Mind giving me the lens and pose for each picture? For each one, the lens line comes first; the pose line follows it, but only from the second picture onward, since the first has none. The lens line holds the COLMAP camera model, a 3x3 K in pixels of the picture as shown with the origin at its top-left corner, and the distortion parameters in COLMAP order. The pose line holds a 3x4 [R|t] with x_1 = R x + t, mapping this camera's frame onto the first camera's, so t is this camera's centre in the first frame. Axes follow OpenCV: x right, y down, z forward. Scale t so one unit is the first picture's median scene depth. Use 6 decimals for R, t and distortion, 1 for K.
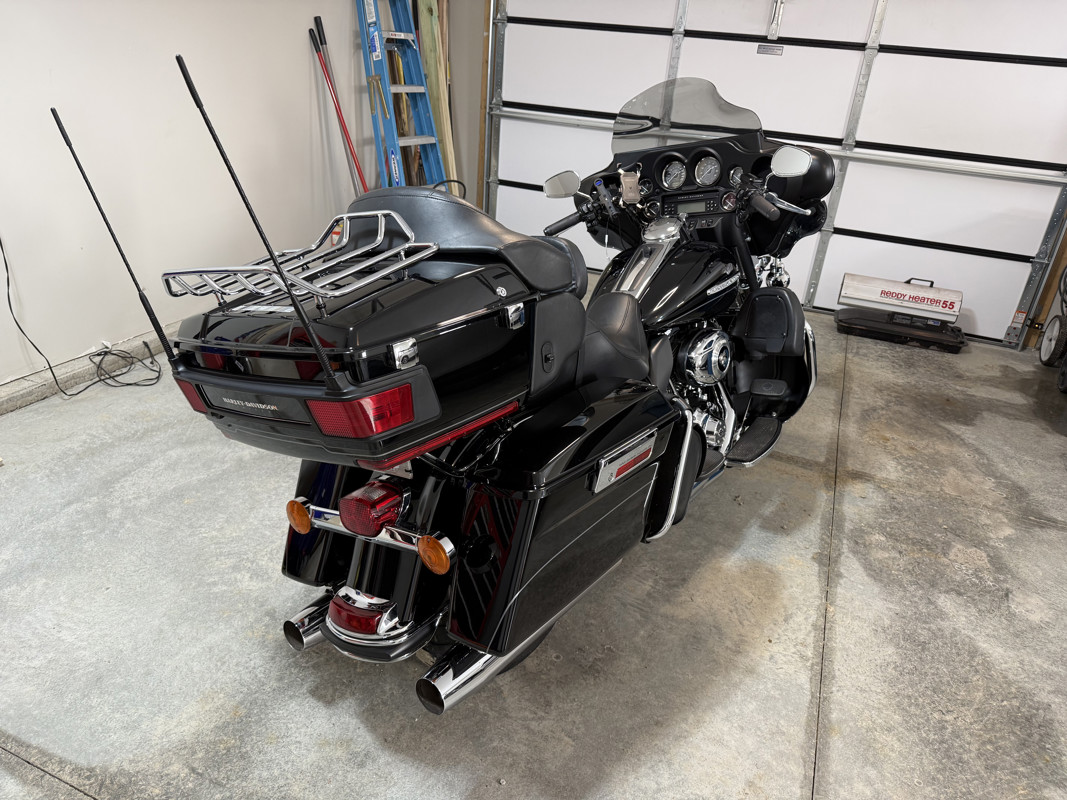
lens RADIAL K [[730.6, 0, 532.6], [0, 730.6, 406.5], [0, 0, 1]] dist [0.008041, -0.021654]
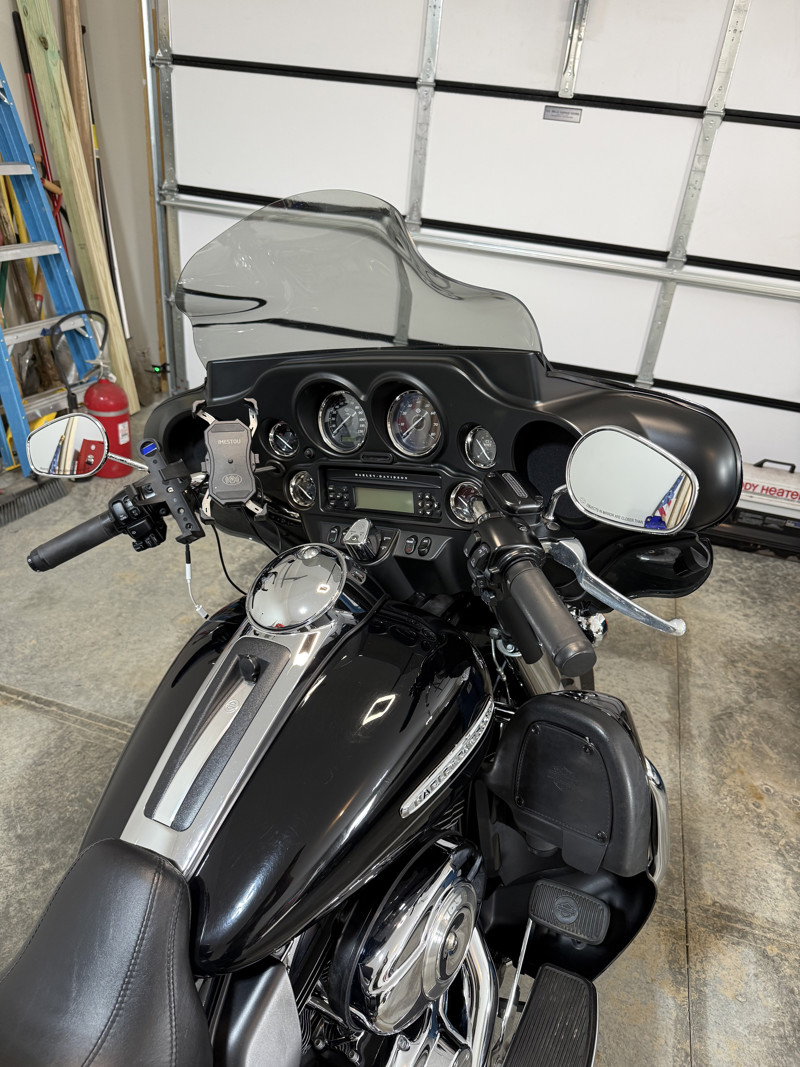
lens RADIAL K [[730.6, 0, 400.0], [0, 730.6, 533.5], [0, 0, 1]] dist [0.008041, -0.021654]
pose [[0.995507, -0.032497, 0.088935, 0.110290], [0.025922, 0.996912, 0.074120, -0.166449], [-0.091069, -0.071482, 0.993276, 0.337857]]
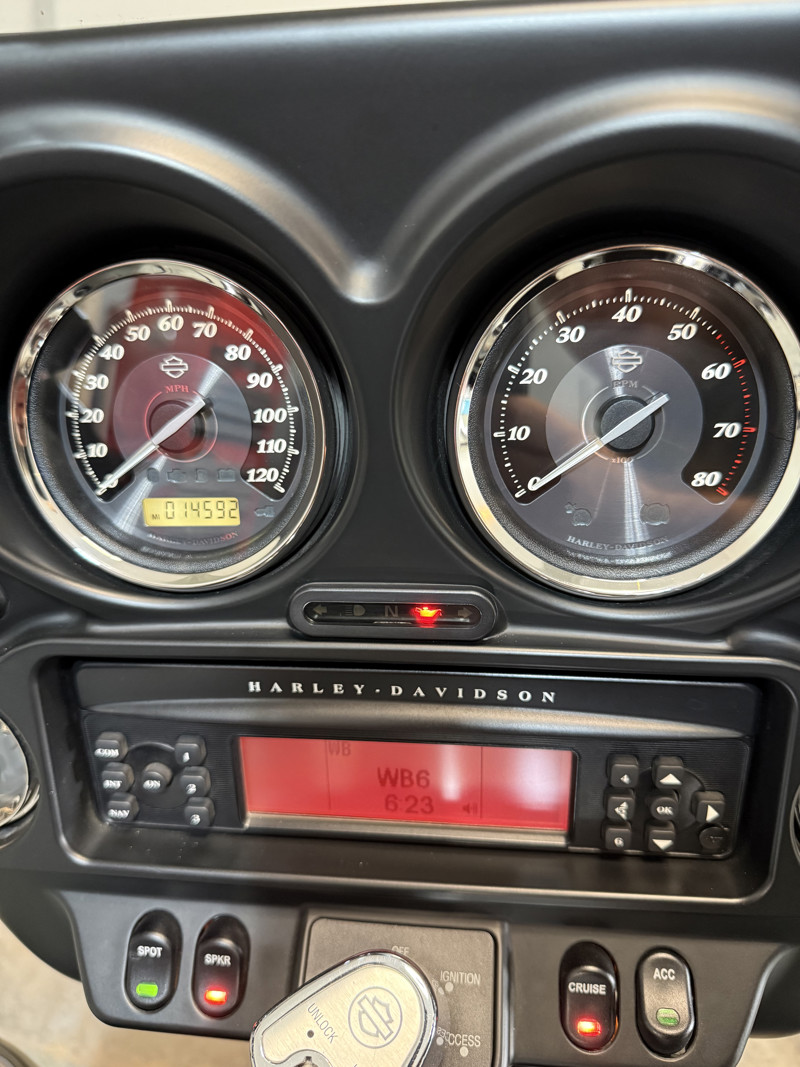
lens RADIAL K [[730.6, 0, 400.0], [0, 730.6, 533.5], [0, 0, 1]] dist [0.008041, -0.021654]
pose [[0.844266, -0.161675, 0.510956, 0.102577], [0.085985, 0.981923, 0.168623, -0.186799], [-0.528981, -0.098428, 0.842906, 0.544584]]
